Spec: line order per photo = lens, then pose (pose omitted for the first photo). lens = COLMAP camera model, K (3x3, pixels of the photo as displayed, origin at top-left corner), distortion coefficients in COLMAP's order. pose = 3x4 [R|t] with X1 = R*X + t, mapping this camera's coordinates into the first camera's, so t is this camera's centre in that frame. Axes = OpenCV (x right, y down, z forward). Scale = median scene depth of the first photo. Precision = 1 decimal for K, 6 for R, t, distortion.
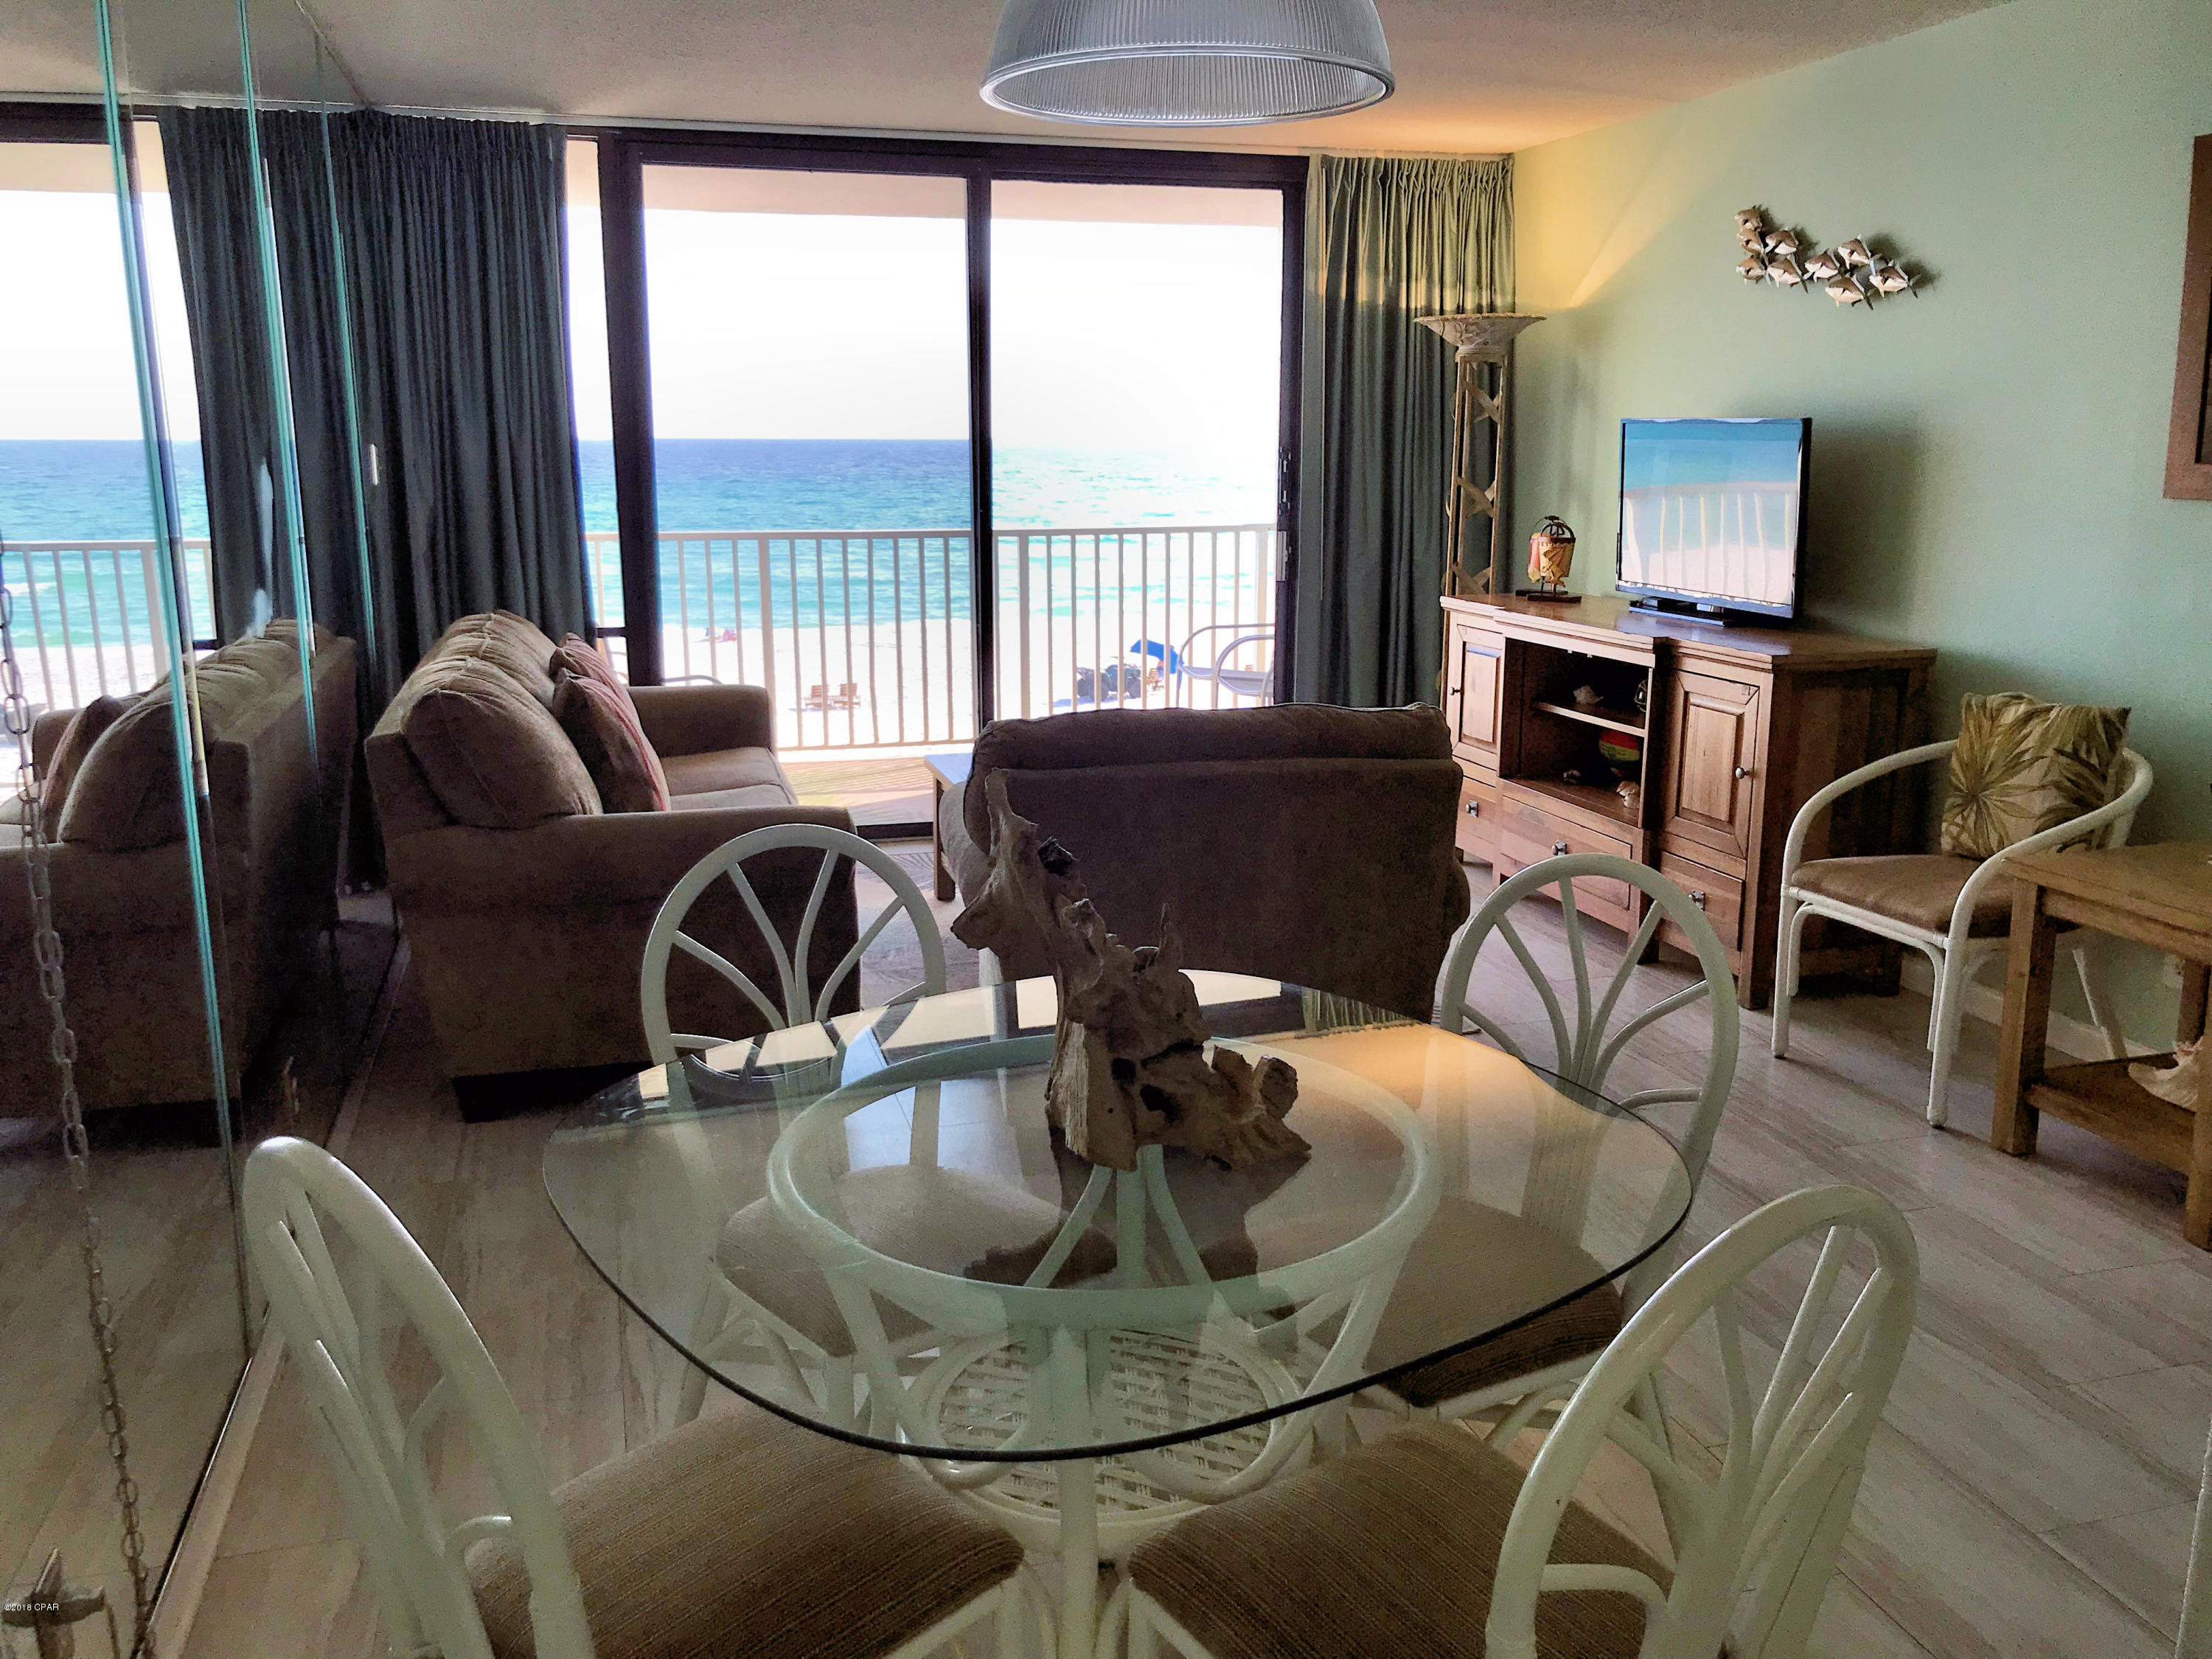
lens RADIAL K [[1790.6, 0, 1102.5], [0, 1790.6, 825.1], [0, 0, 1]] dist [0.013851, -0.010739]
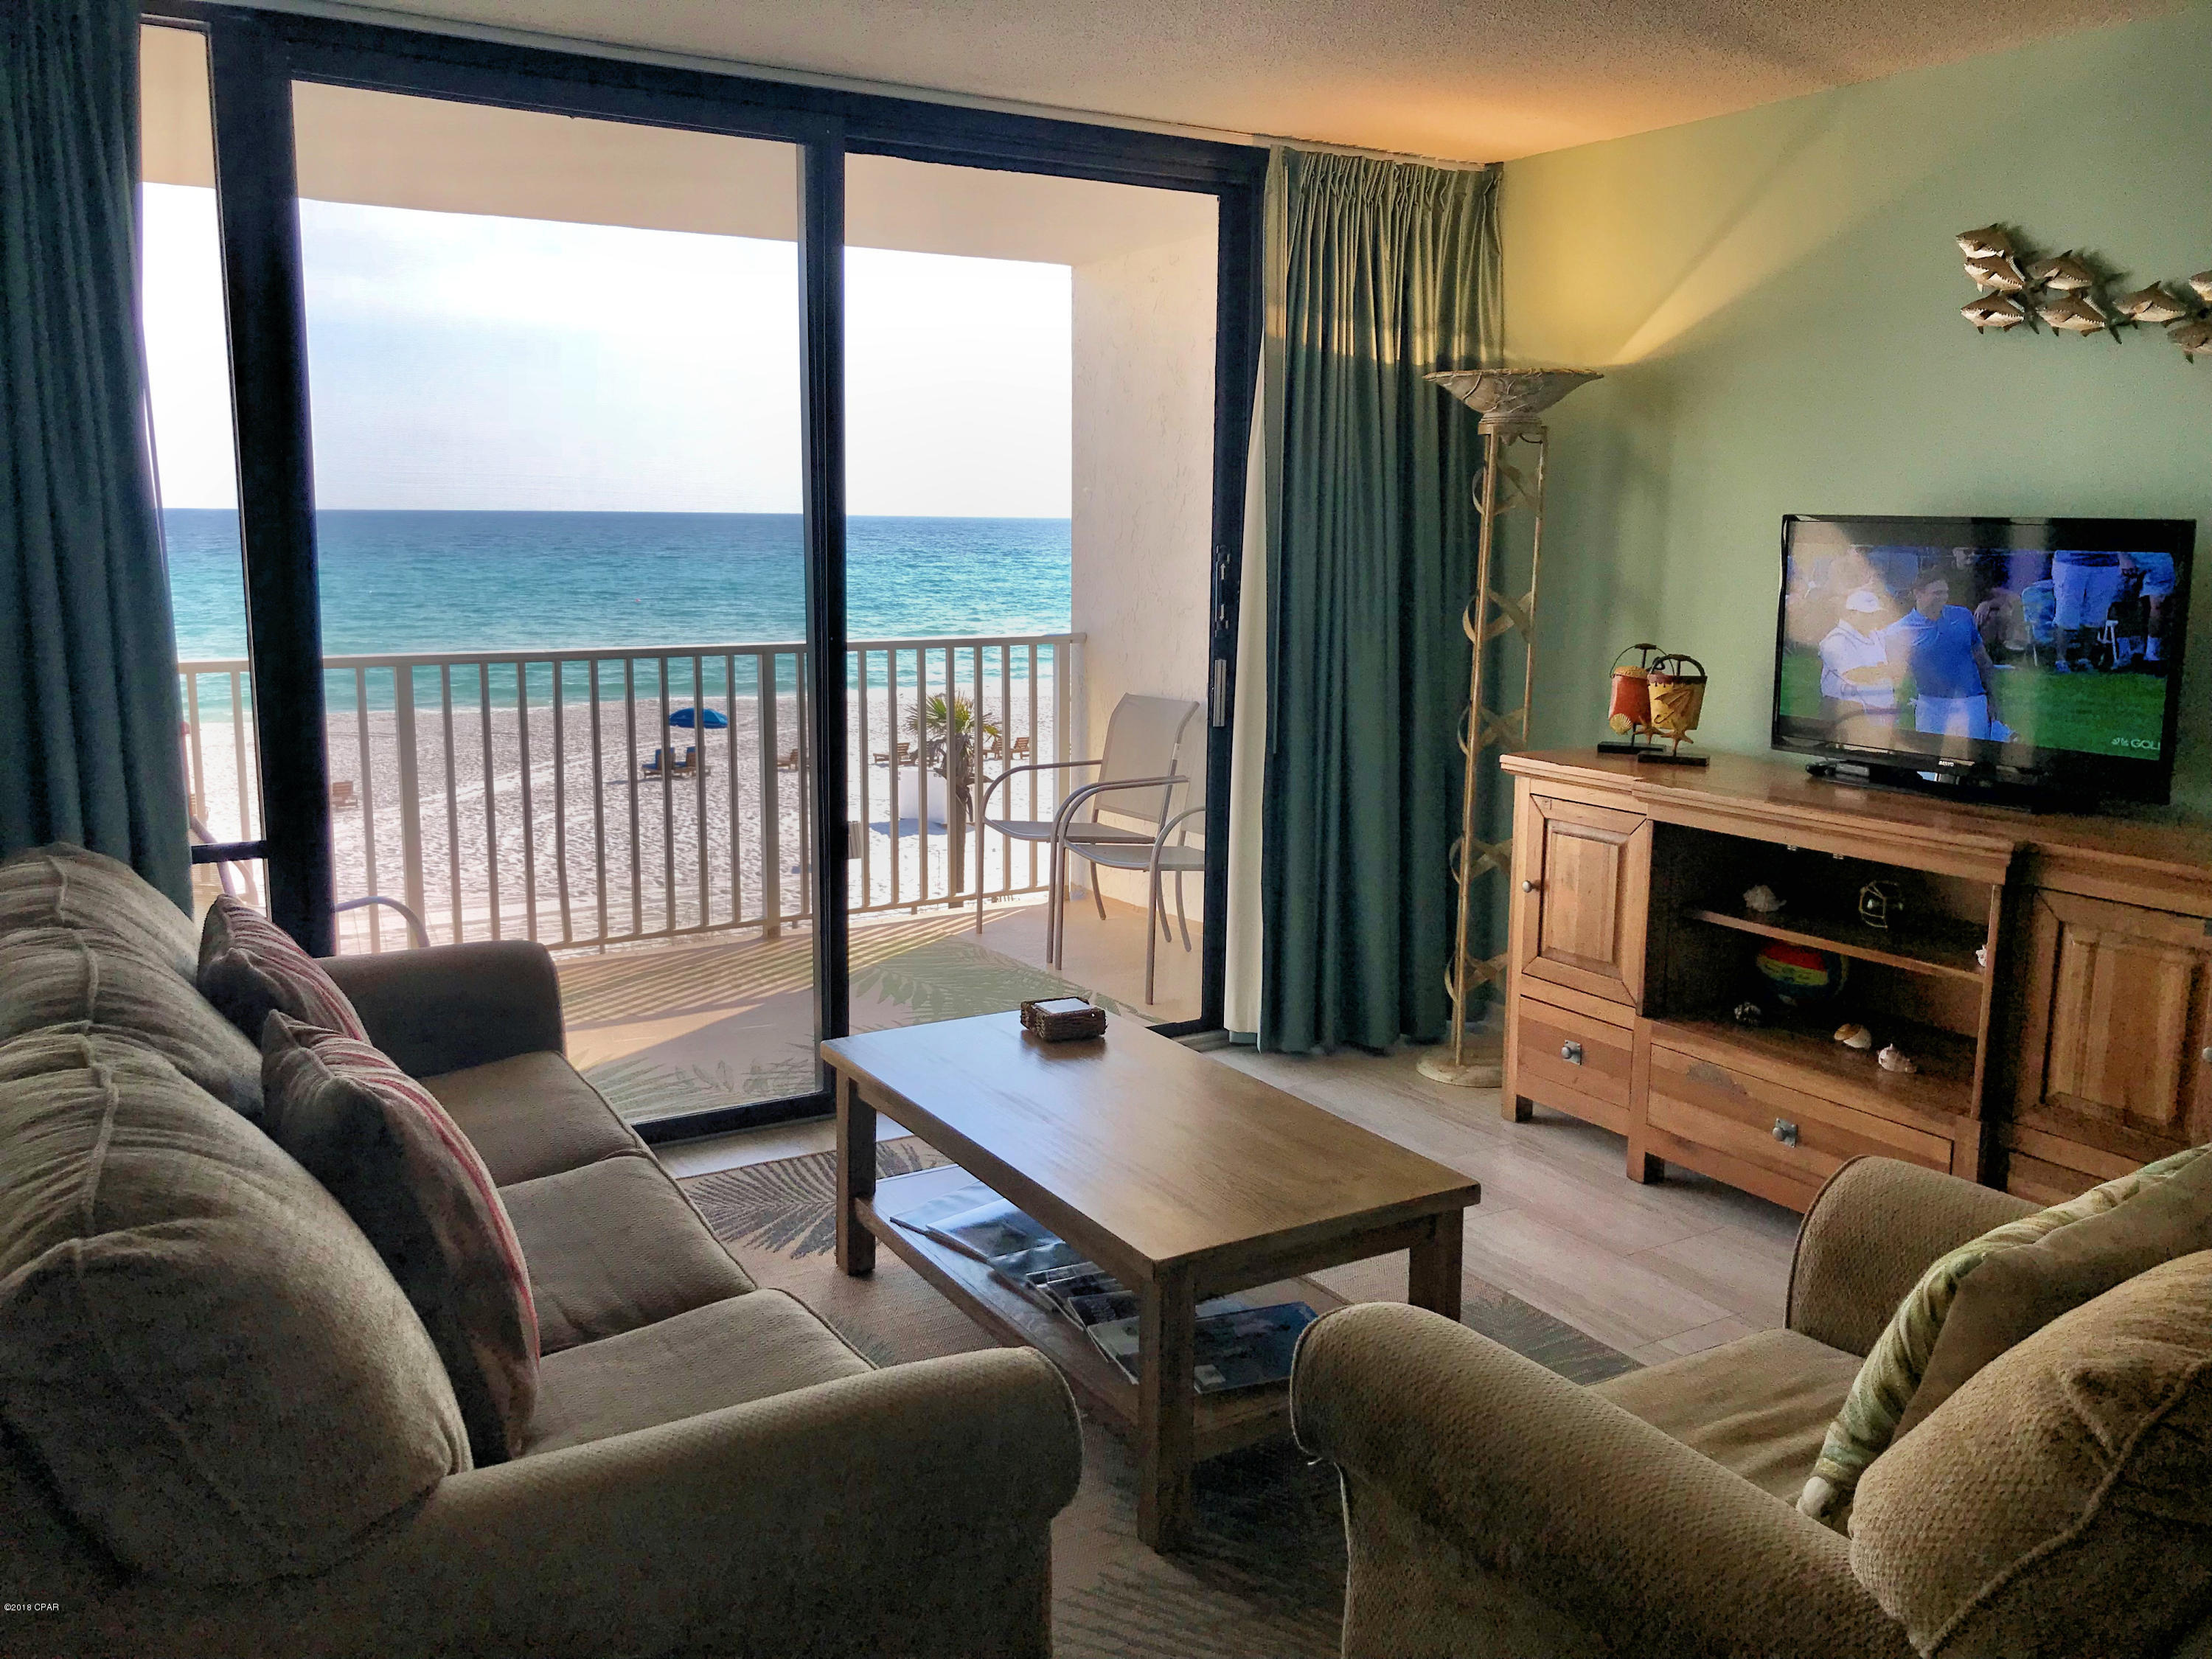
lens RADIAL K [[1790.6, 0, 1089.9], [0, 1790.6, 825.3], [0, 0, 1]] dist [0.013851, -0.010739]
pose [[0.965327, -0.037011, 0.258407, -0.158396], [0.047652, 0.998249, -0.035037, -0.082952], [-0.256658, 0.046136, 0.965400, 0.352088]]
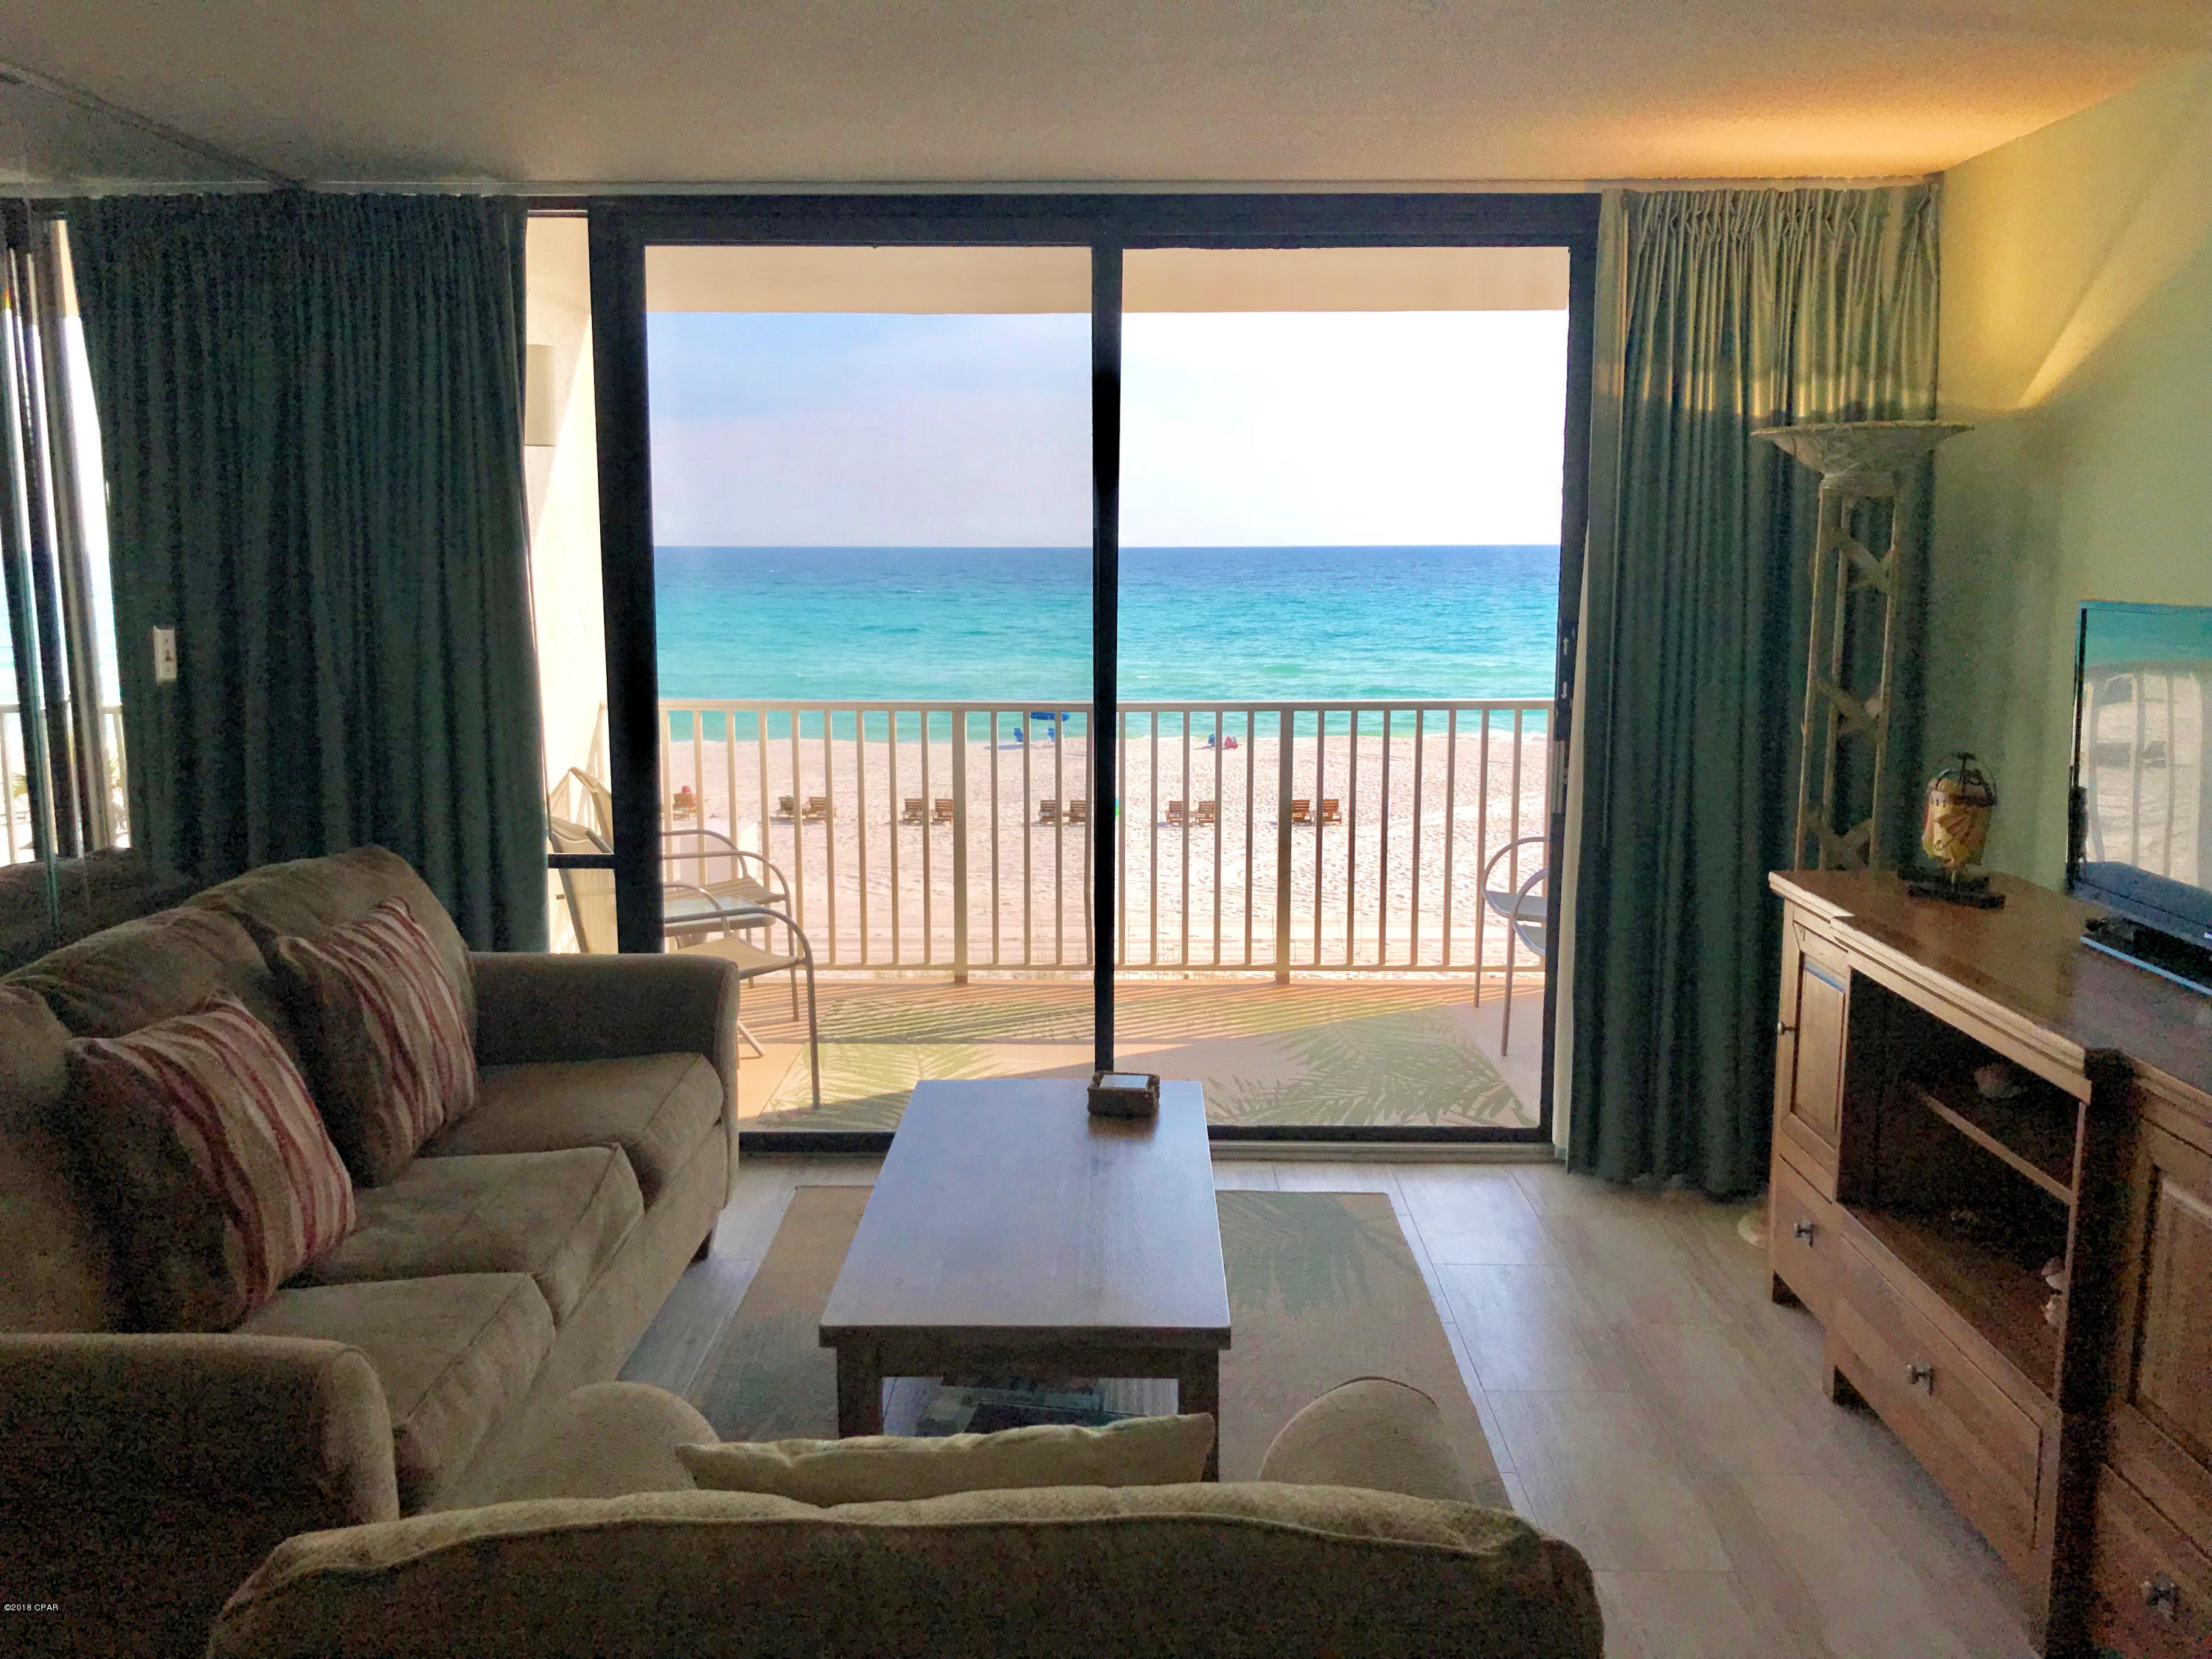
lens RADIAL K [[1790.6, 0, 1112.0], [0, 1790.6, 827.7], [0, 0, 1]] dist [0.013851, -0.010739]
pose [[0.958769, 0.045466, -0.280527, 0.145428], [-0.061613, 0.996896, -0.049007, -0.099649], [0.277428, 0.064271, 0.958594, 0.345477]]
